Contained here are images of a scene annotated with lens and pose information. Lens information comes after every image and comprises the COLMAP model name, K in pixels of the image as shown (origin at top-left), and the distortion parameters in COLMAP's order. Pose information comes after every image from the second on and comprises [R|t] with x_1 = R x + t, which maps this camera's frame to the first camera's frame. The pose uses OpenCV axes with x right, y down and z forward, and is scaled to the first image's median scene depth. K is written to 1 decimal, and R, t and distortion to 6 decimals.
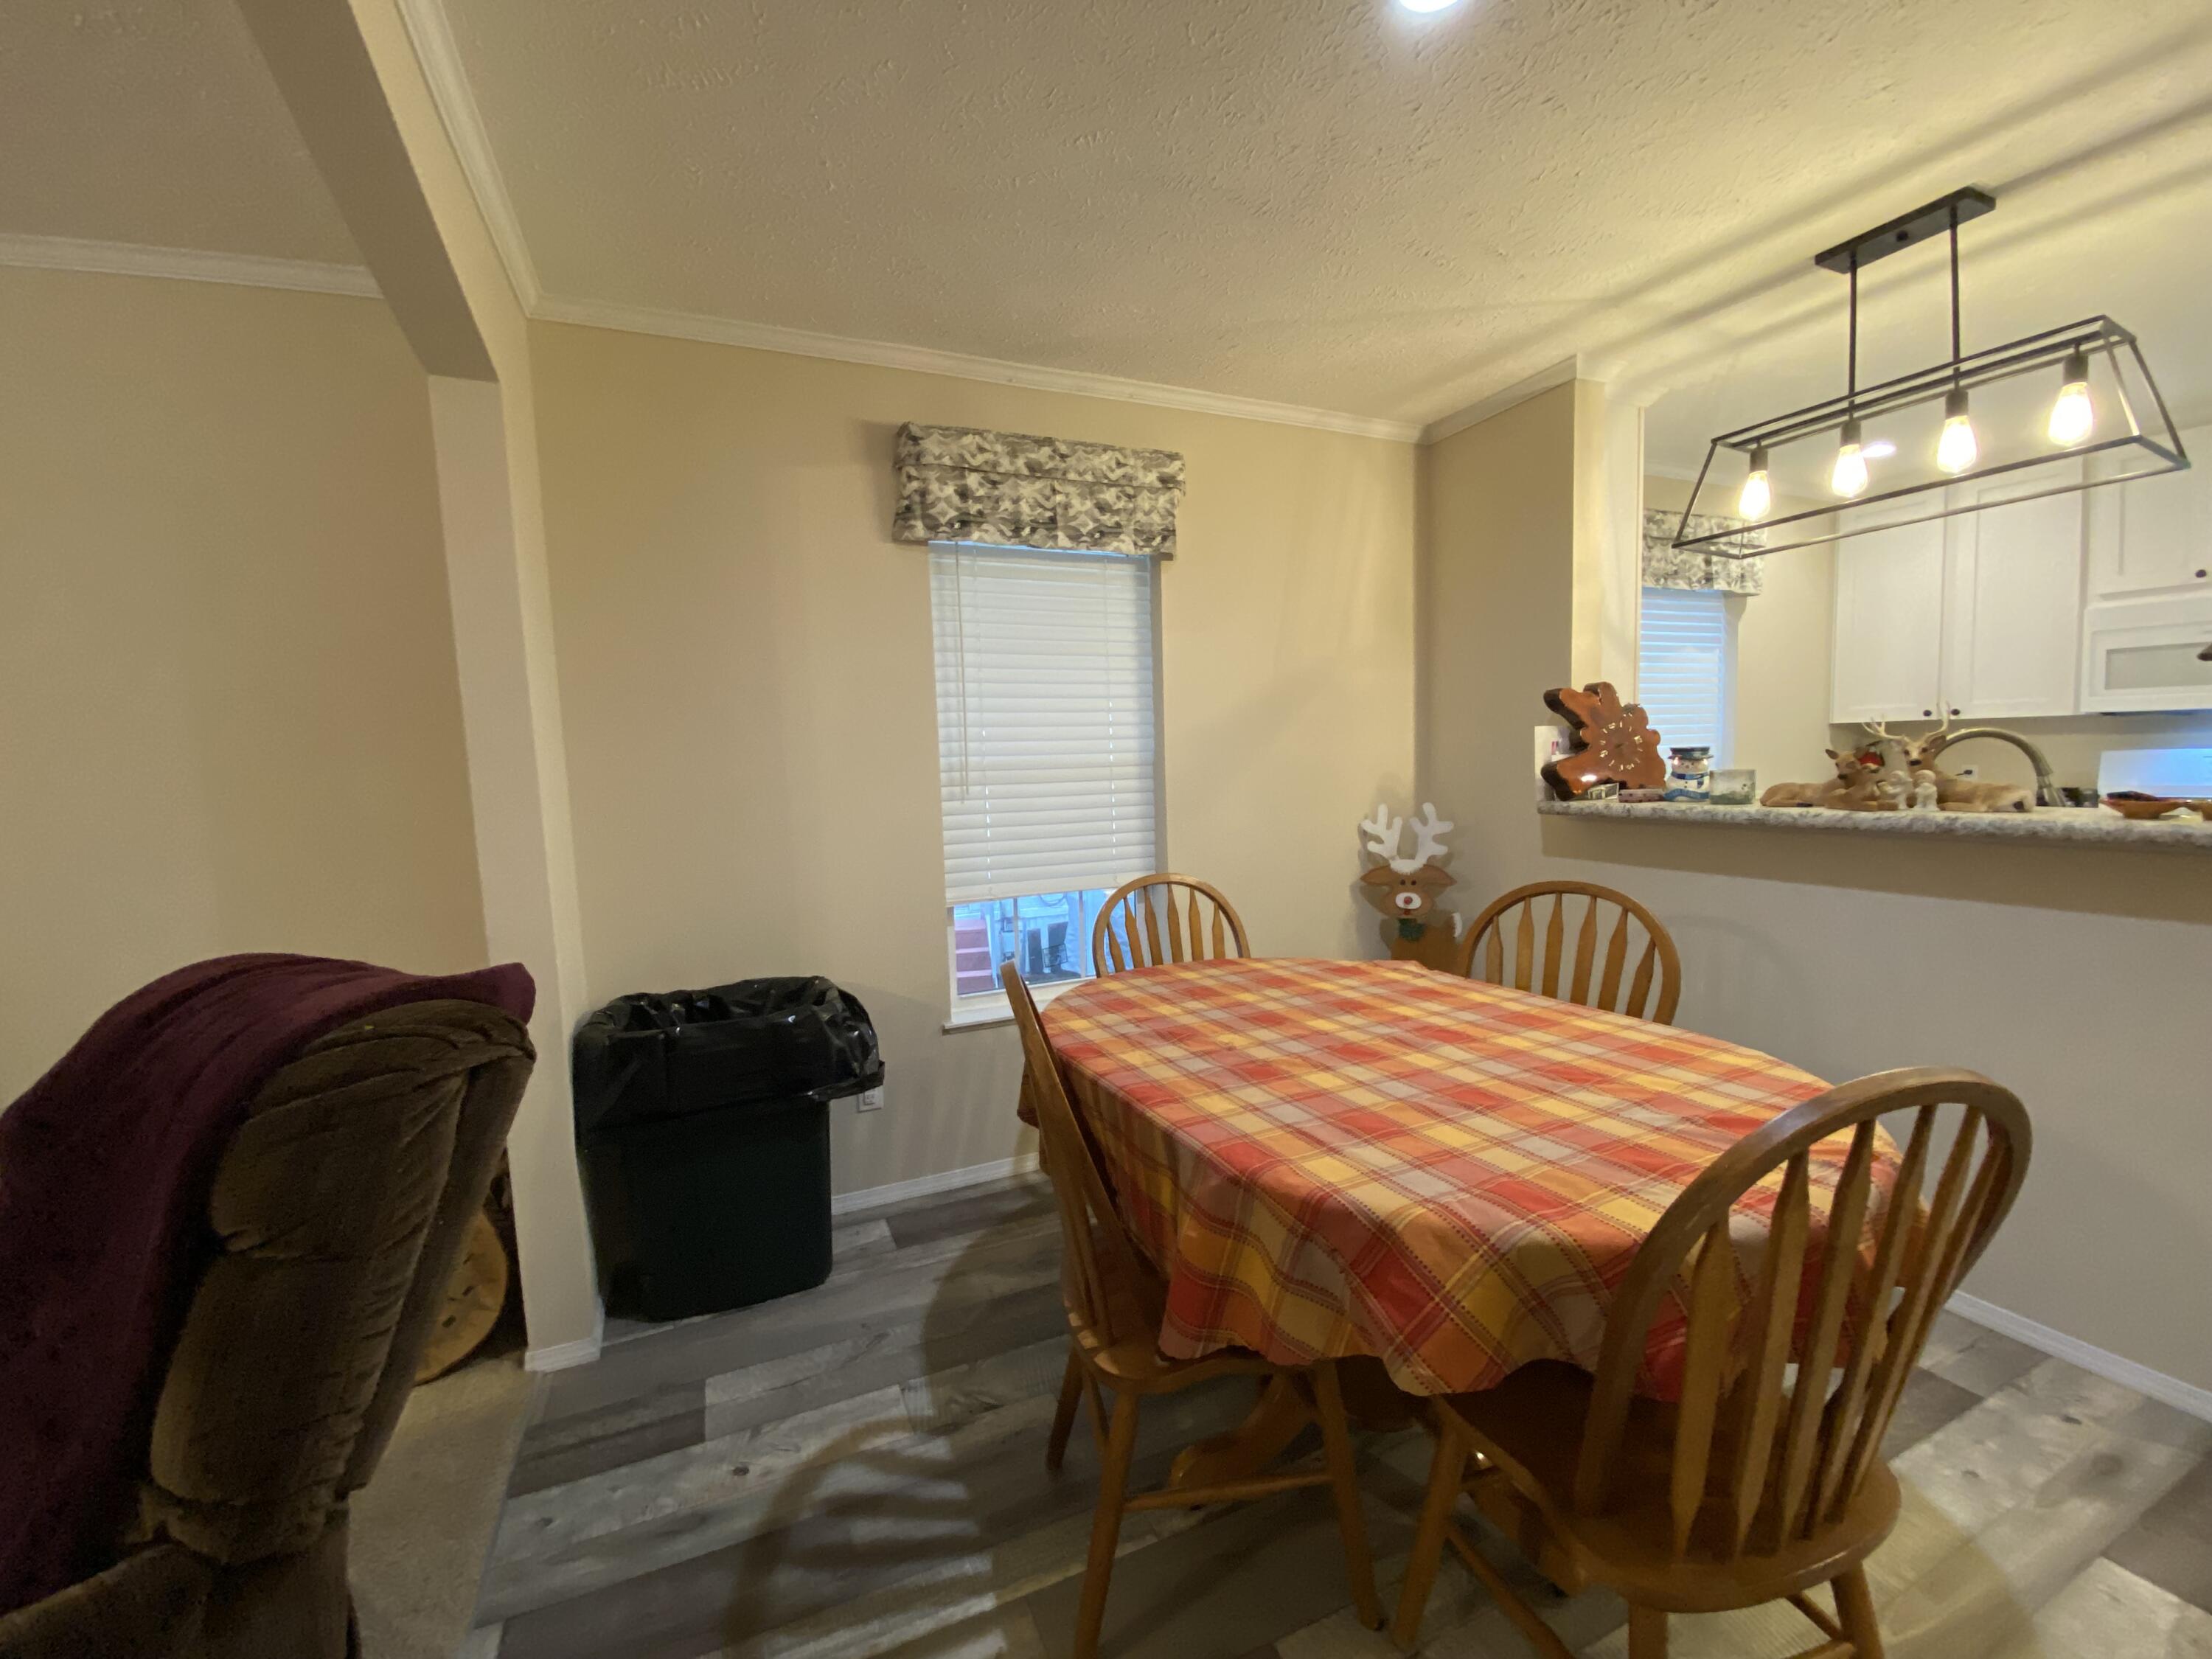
lens RADIAL K [[904.5, 0, 1104.2], [0, 904.5, 836.1], [0, 0, 1]] dist [0.021021, -0.023737]
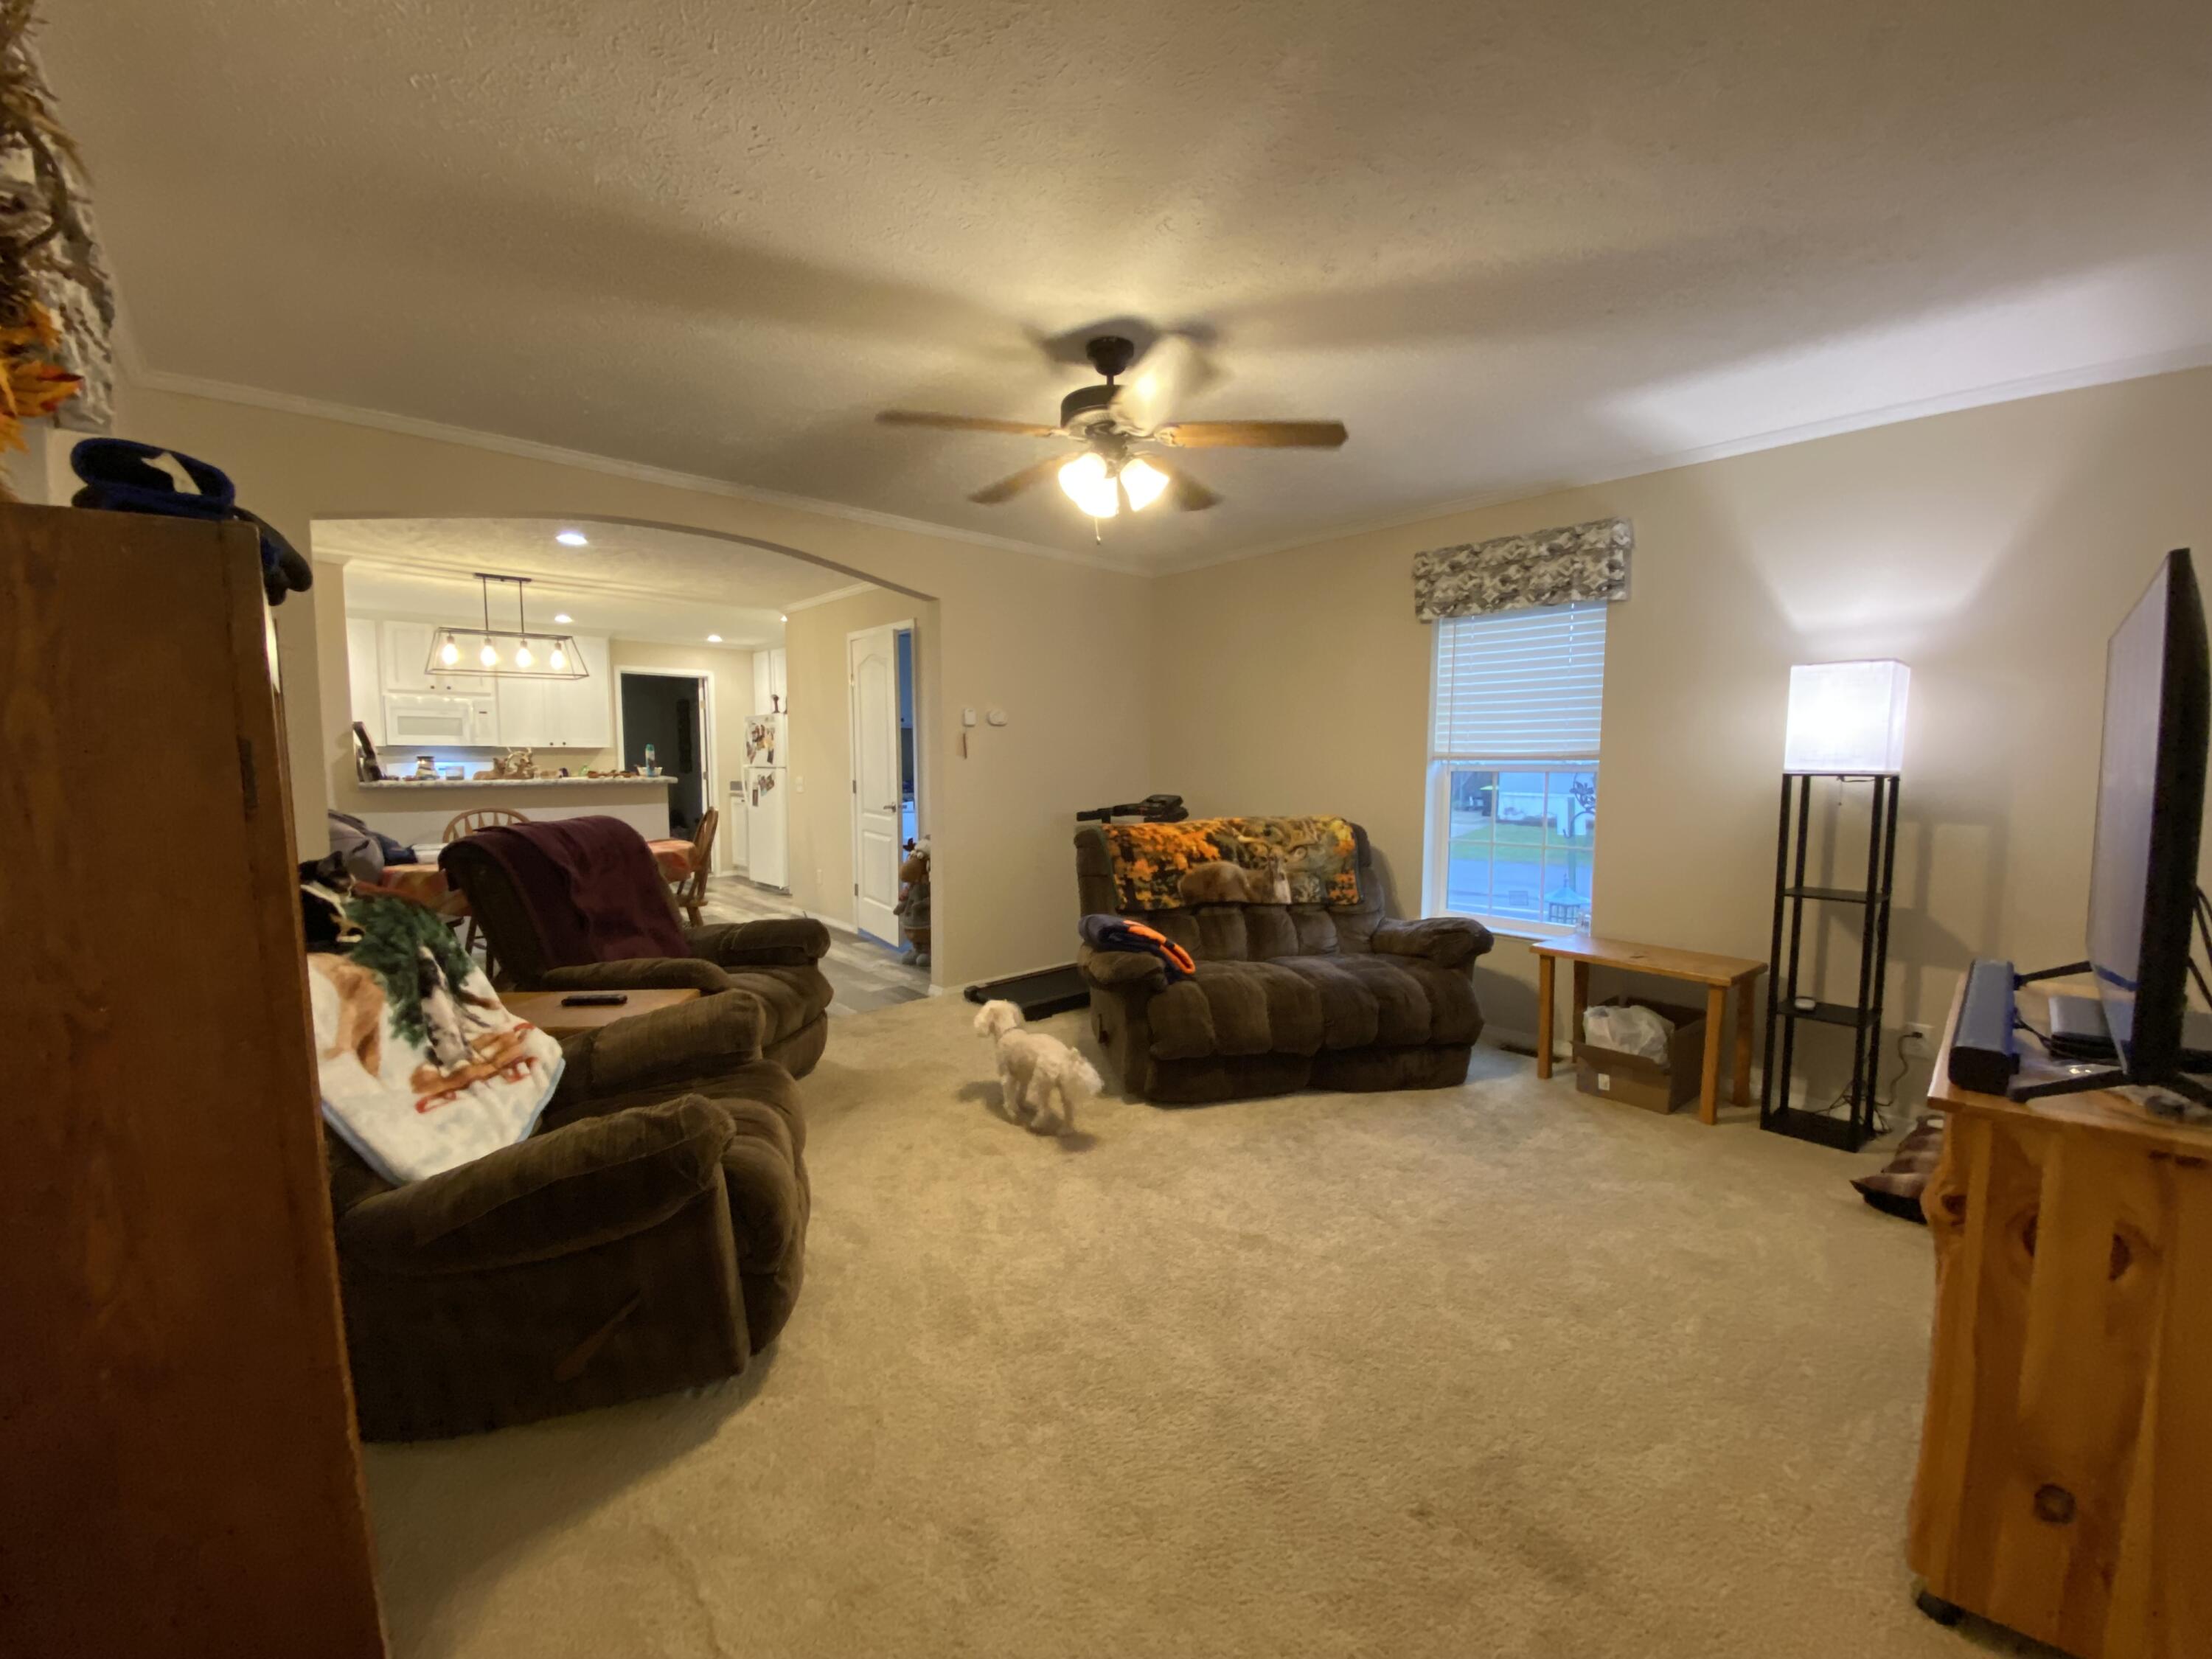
lens RADIAL K [[904.5, 0, 1104.2], [0, 904.5, 836.1], [0, 0, 1]] dist [0.021021, -0.023737]
pose [[-0.332414, -0.056265, 0.941454, -1.952155], [0.085363, 0.992327, 0.089446, 0.039435], [-0.939262, 0.110099, -0.325061, 0.171523]]
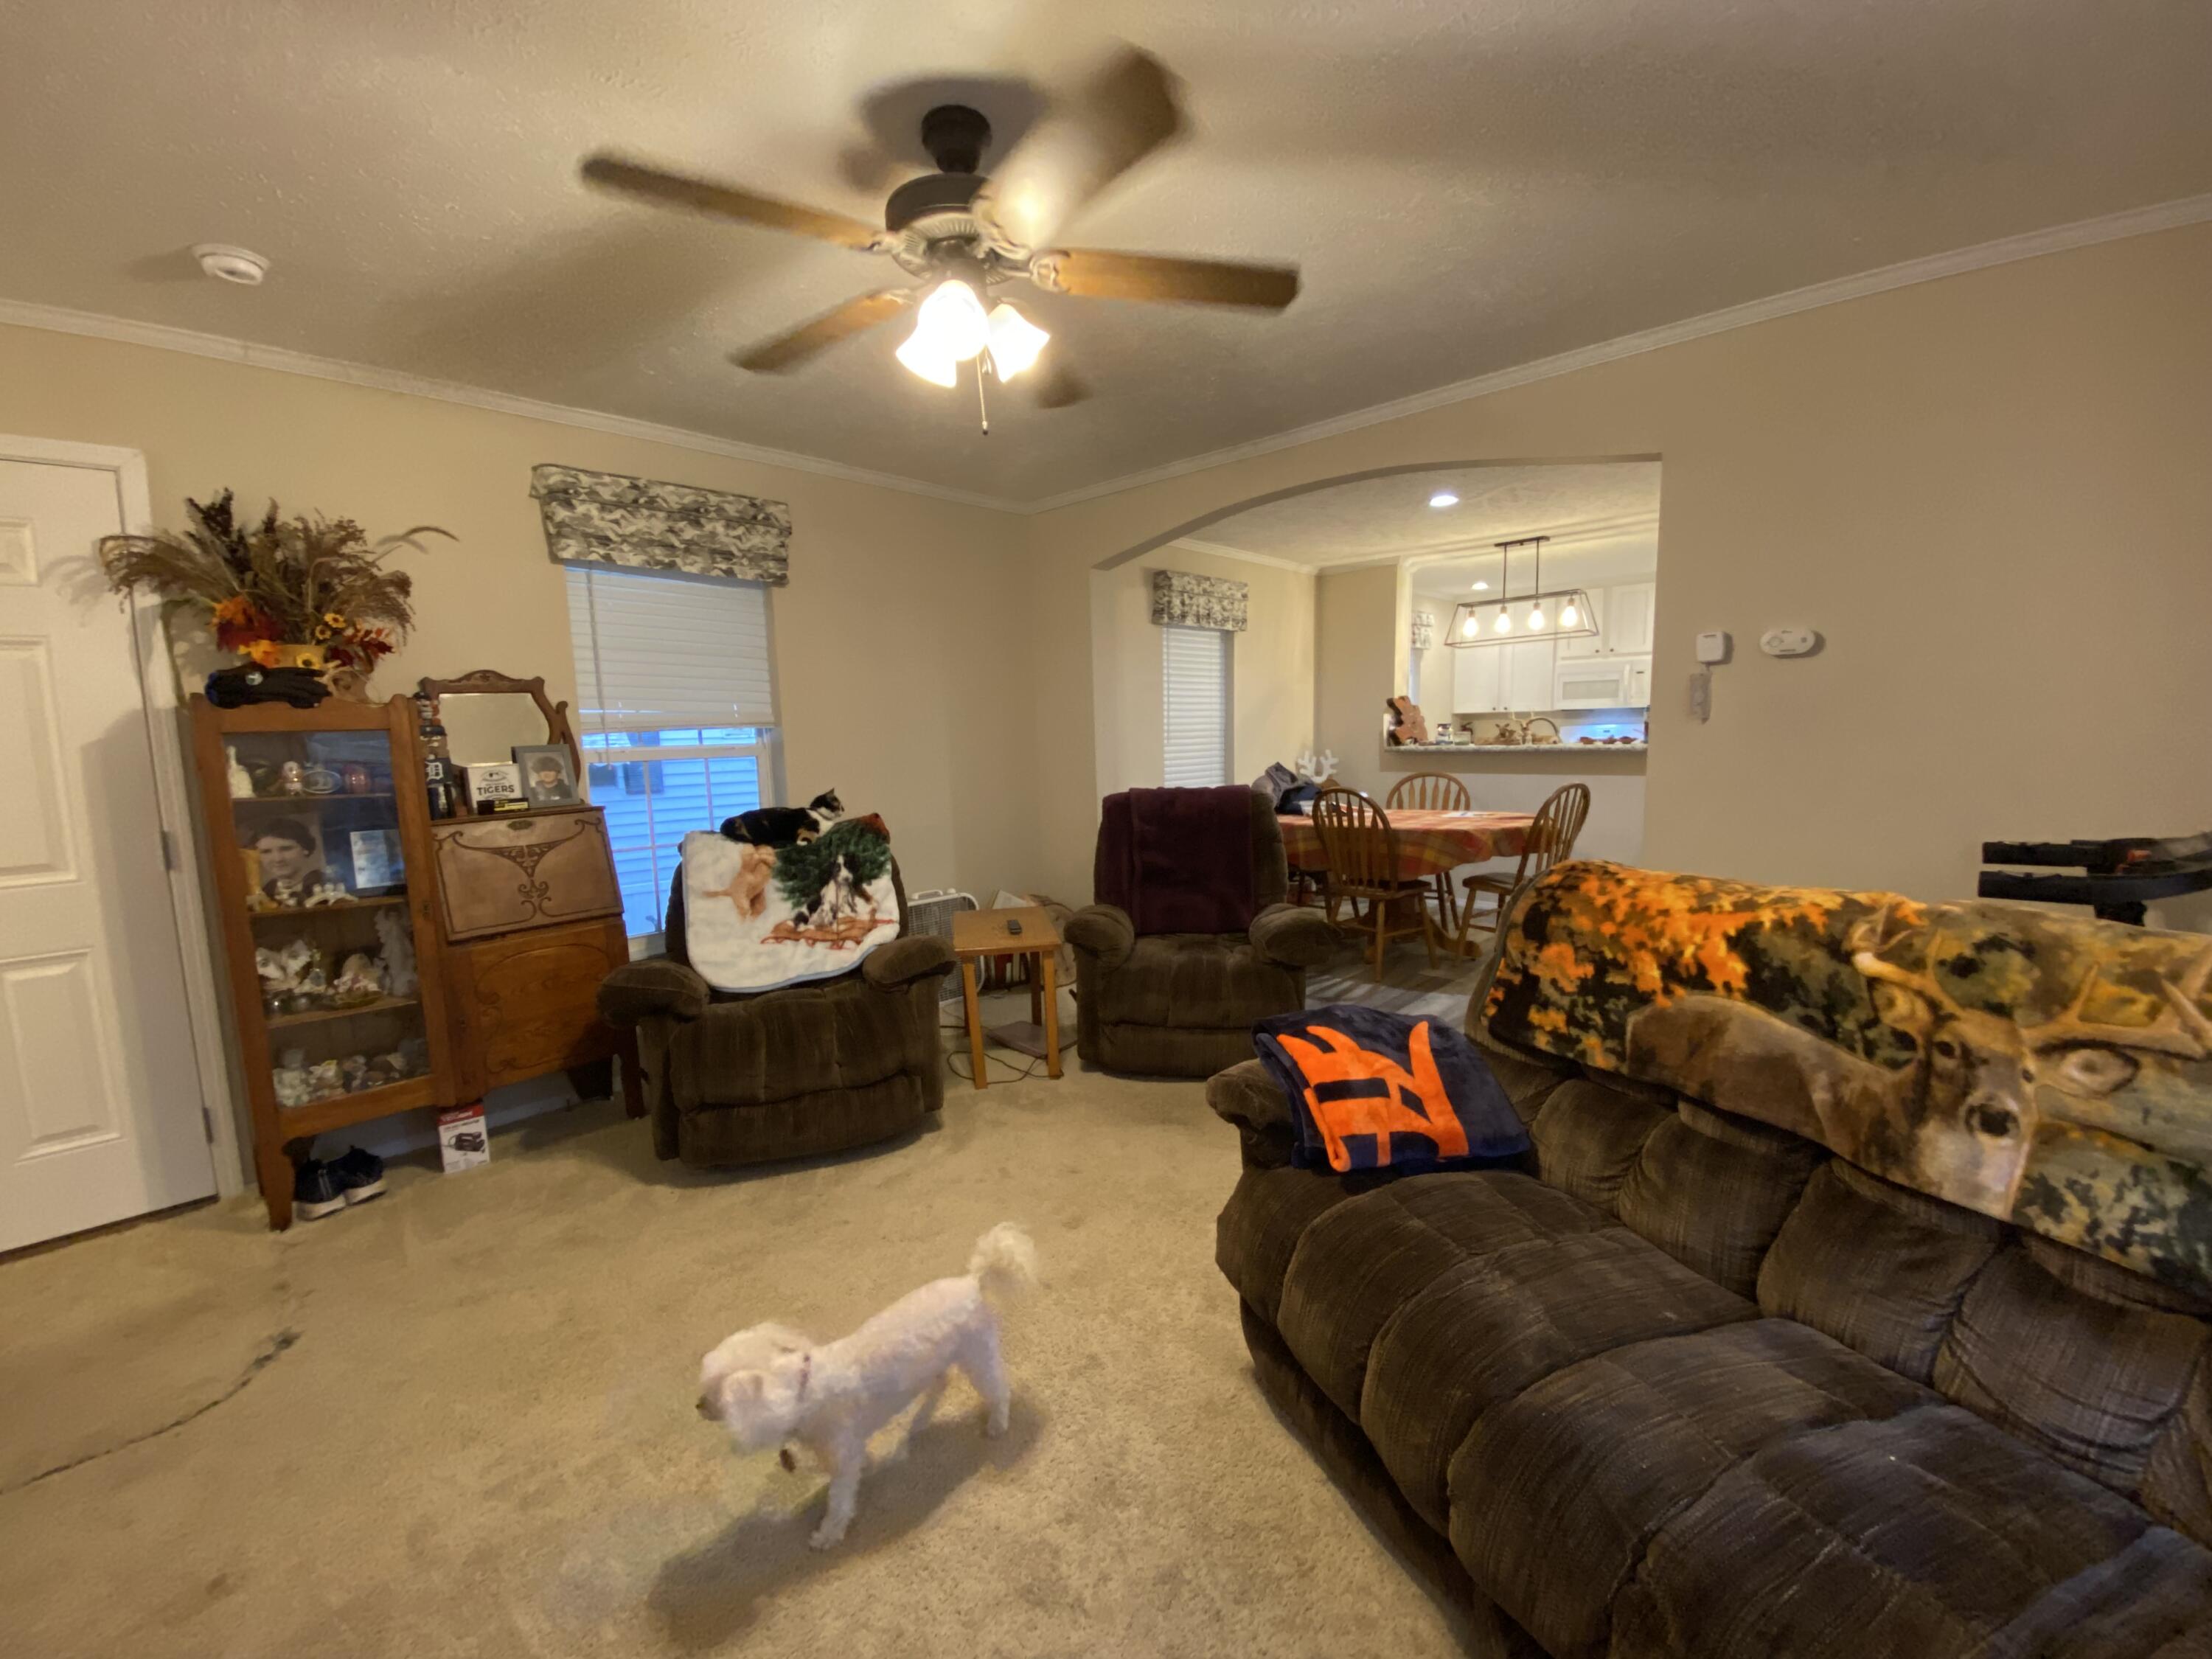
lens RADIAL K [[904.5, 0, 1104.2], [0, 904.5, 836.1], [0, 0, 1]] dist [0.021021, -0.023737]
pose [[0.917746, -0.041480, 0.394995, -1.163770], [0.031754, 0.999011, 0.031132, 0.100557], [-0.395896, -0.016029, 0.918156, -0.884968]]
